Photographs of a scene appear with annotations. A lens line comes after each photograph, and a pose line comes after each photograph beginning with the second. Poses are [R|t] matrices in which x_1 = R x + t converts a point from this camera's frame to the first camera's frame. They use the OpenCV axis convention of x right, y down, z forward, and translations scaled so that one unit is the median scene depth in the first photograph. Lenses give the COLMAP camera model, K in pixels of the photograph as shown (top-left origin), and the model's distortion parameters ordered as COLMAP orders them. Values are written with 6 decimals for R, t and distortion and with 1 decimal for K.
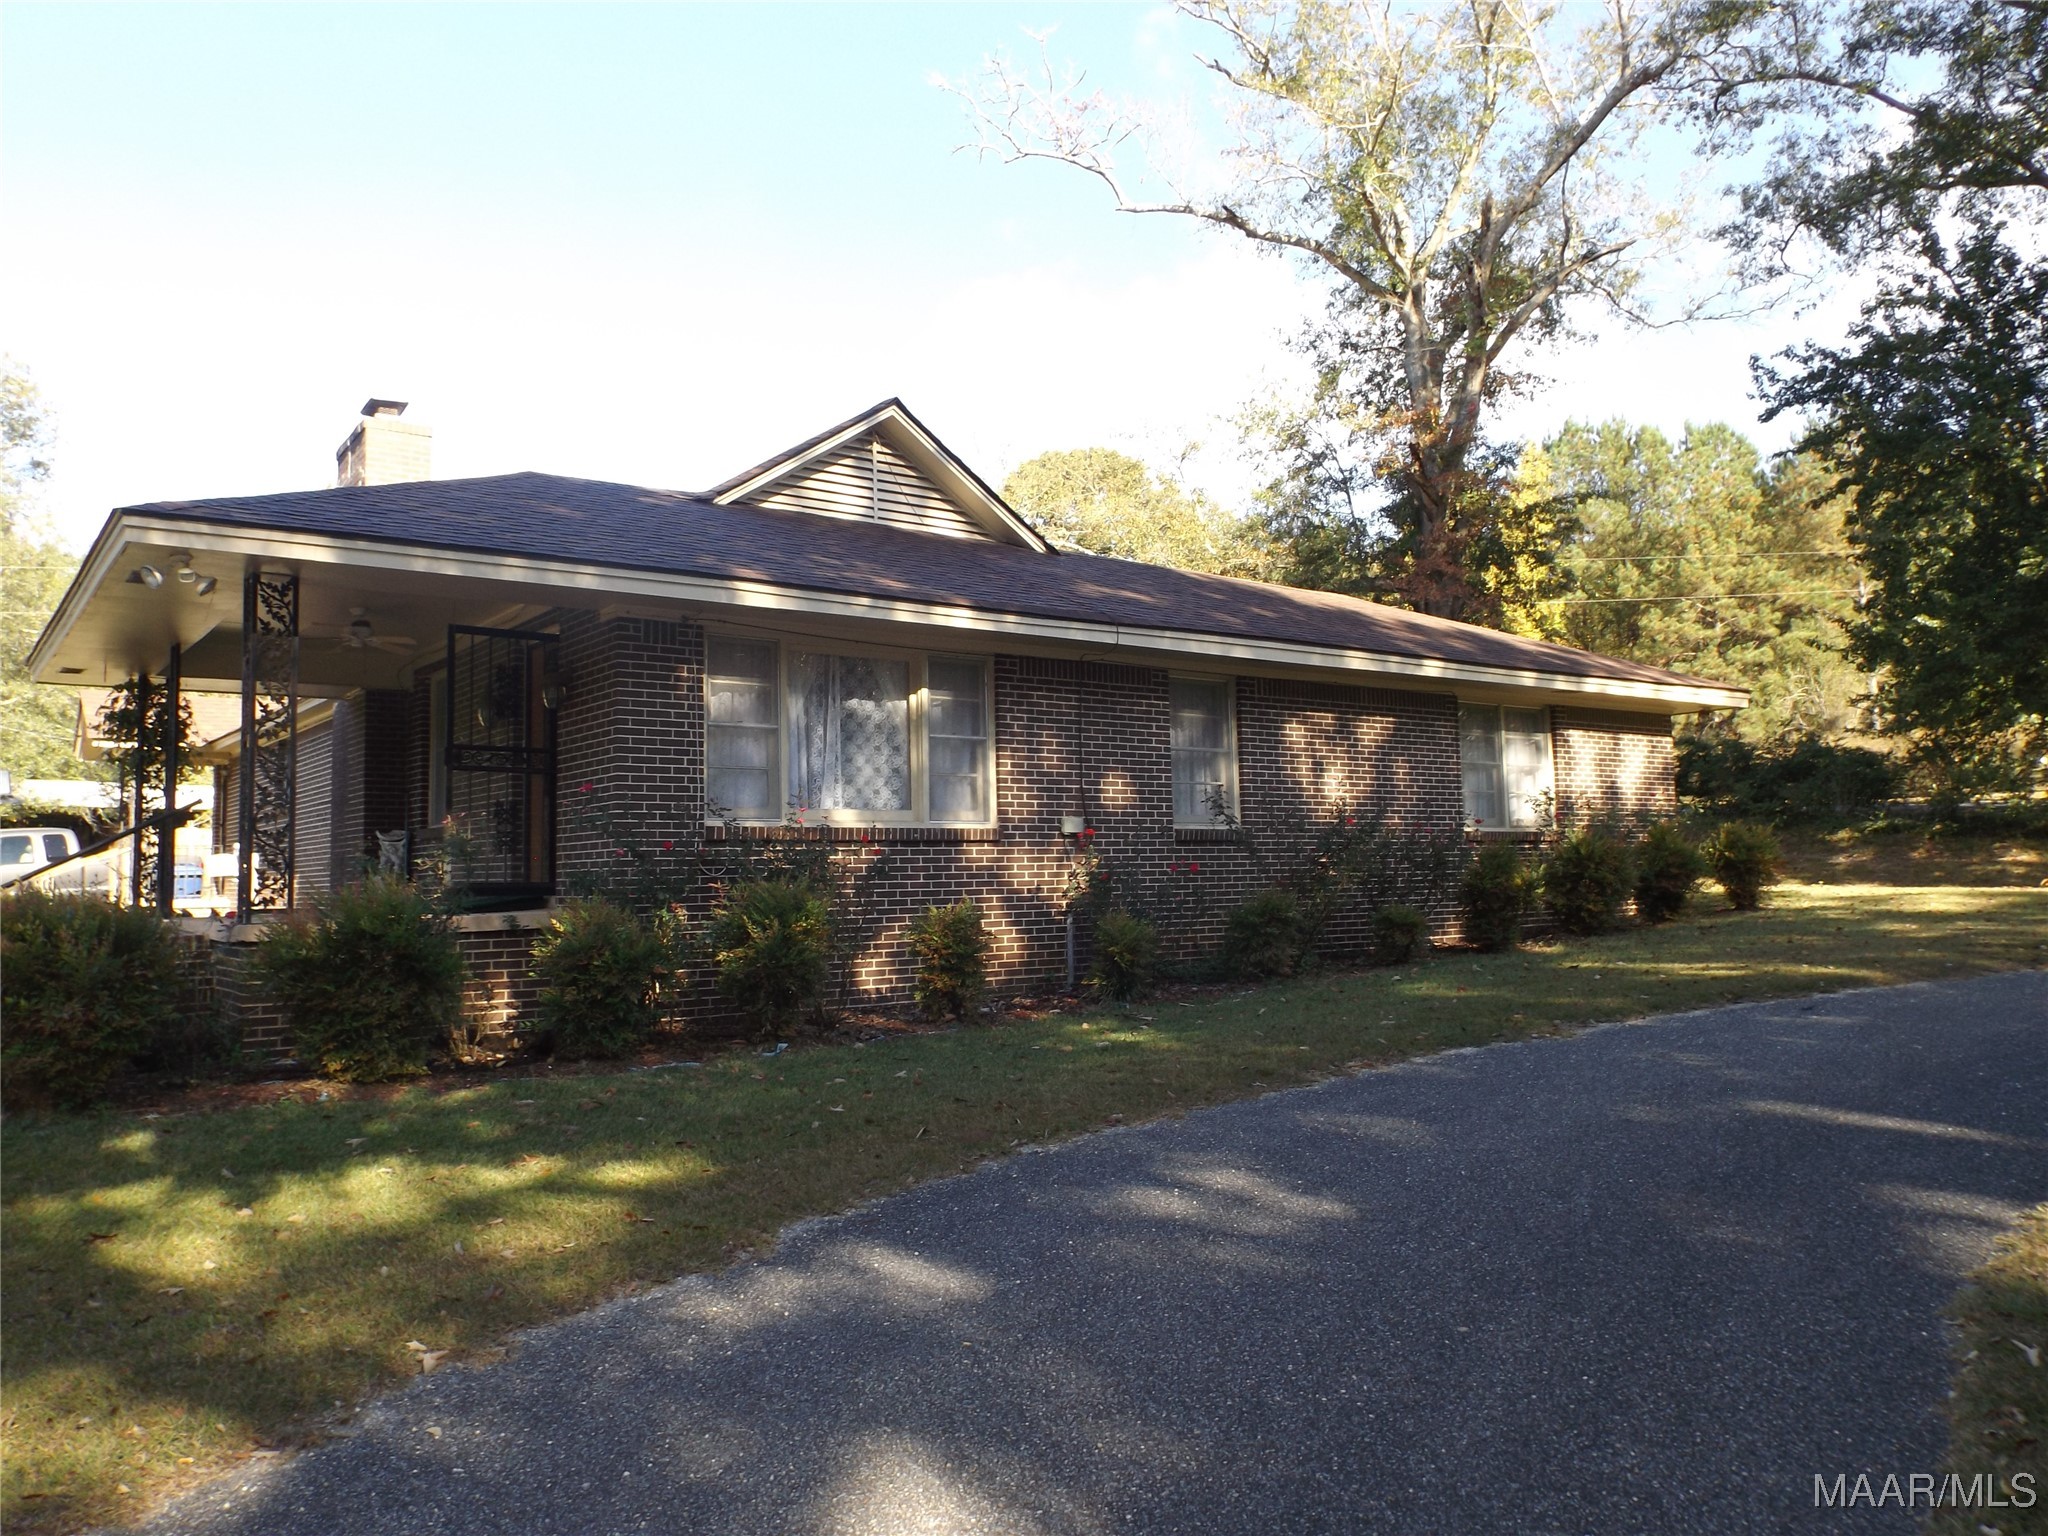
lens RADIAL K [[1468.2, 0, 1027.6], [0, 1468.2, 756.8], [0, 0, 1]] dist [-0.002367, -0.011184]
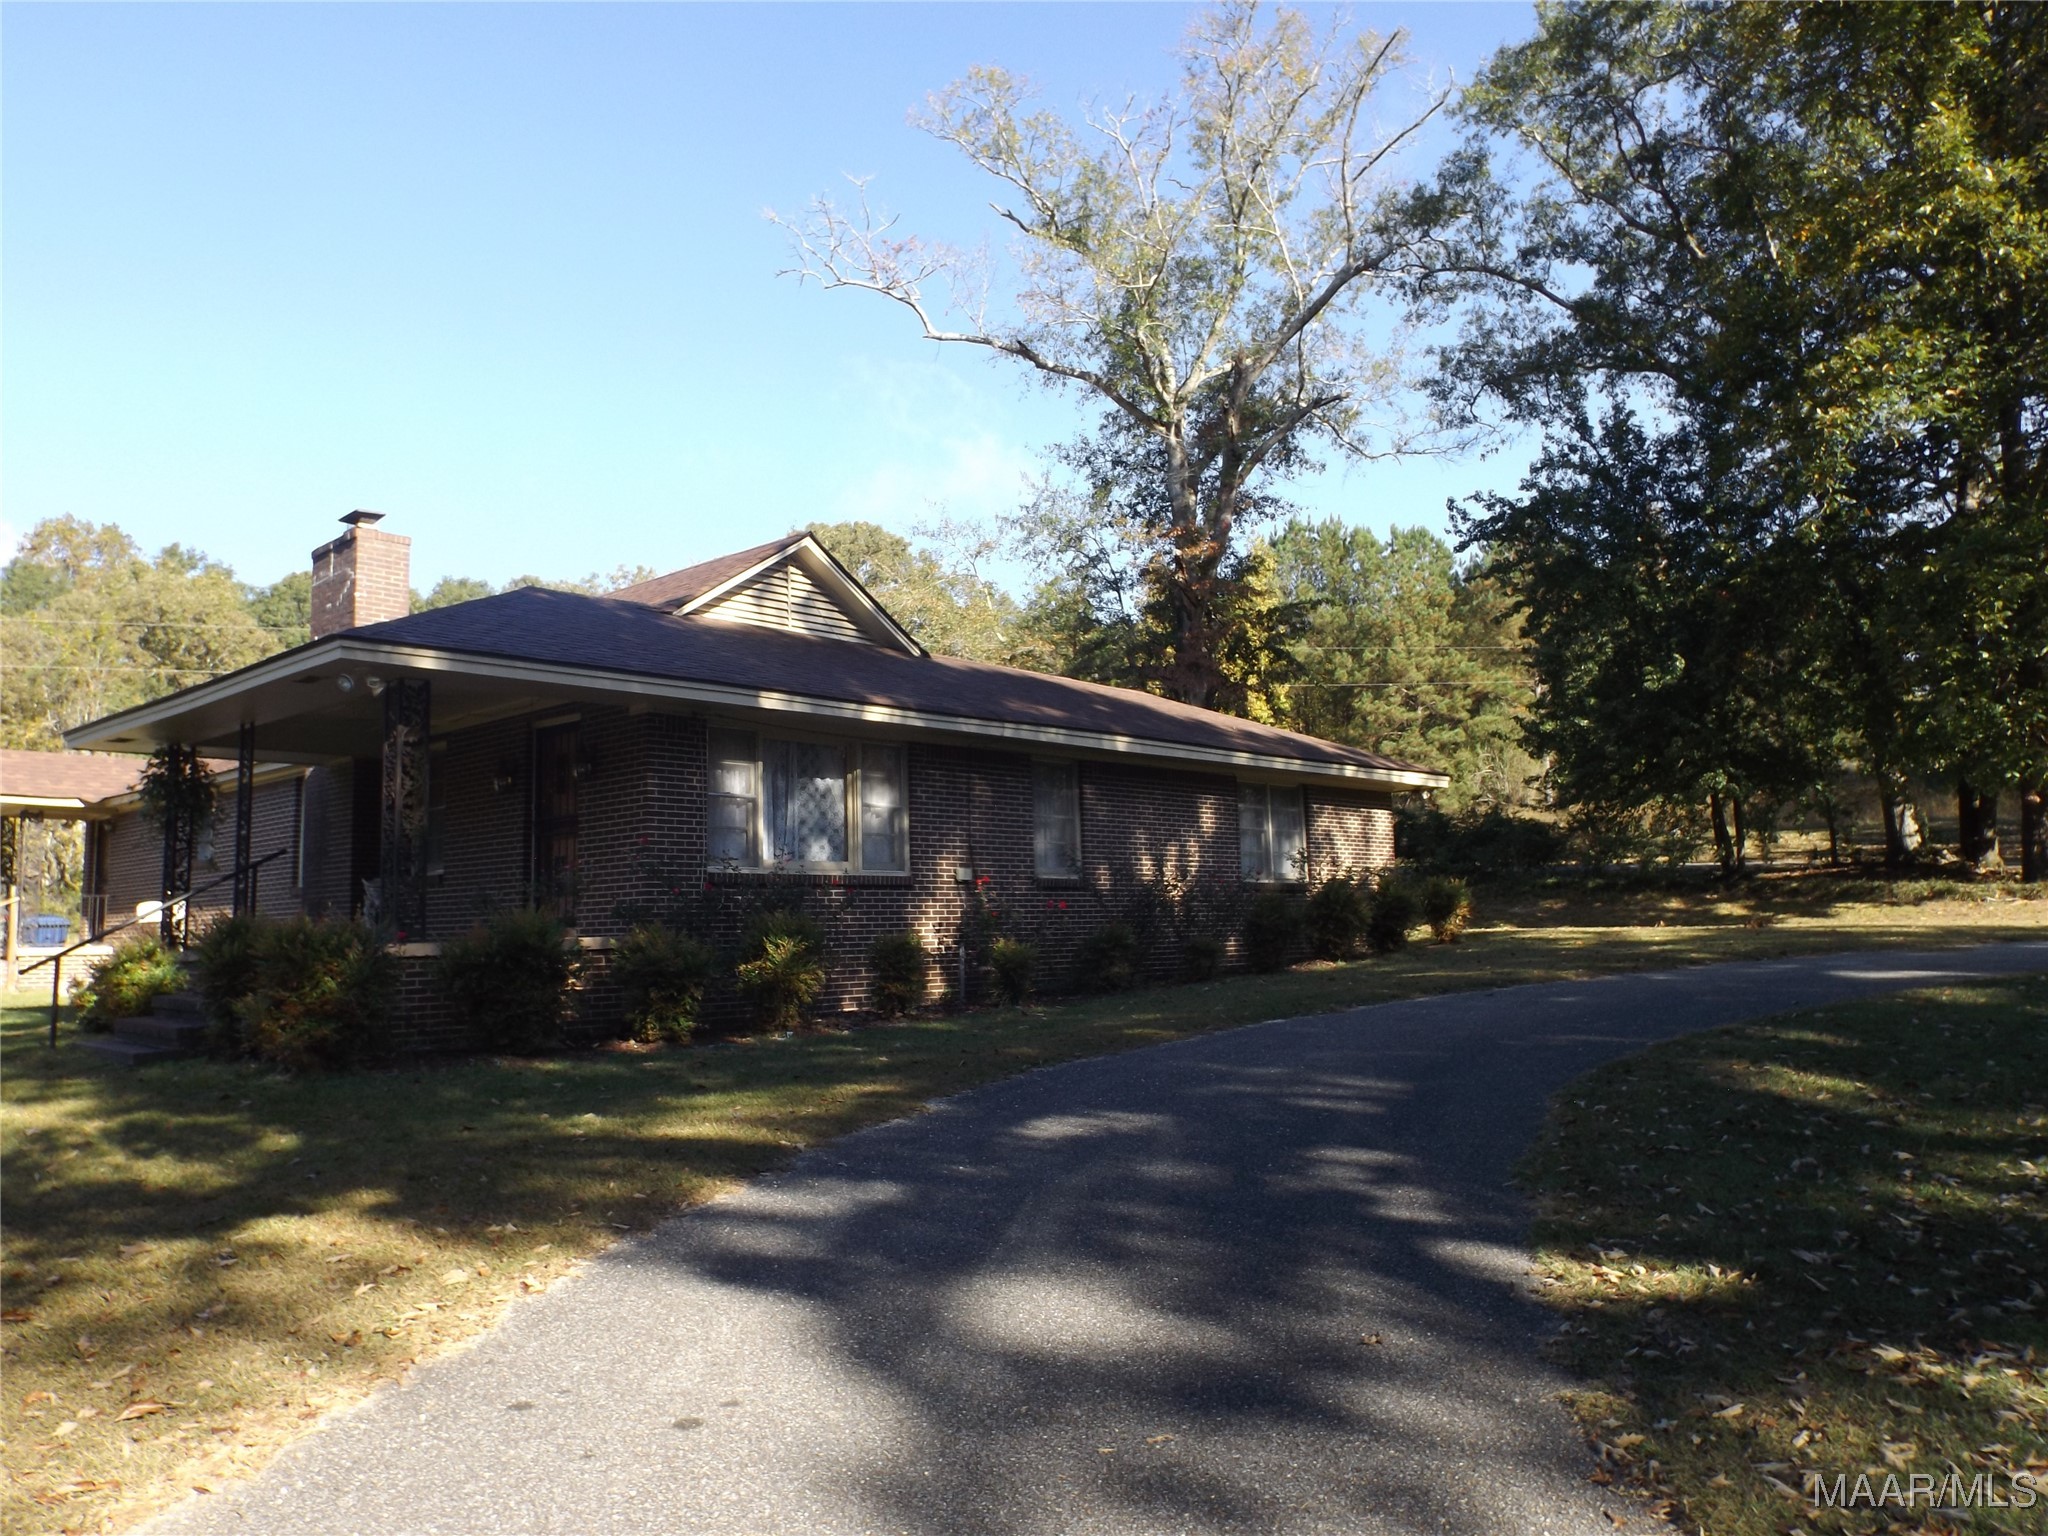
lens RADIAL K [[1468.2, 0, 1027.6], [0, 1468.2, 756.8], [0, 0, 1]] dist [-0.002367, -0.011184]
pose [[0.983641, 0.017430, 0.179295, -0.055728], [-0.009707, 0.998990, -0.043862, -0.000364], [-0.179879, 0.041404, 0.982817, -0.109252]]
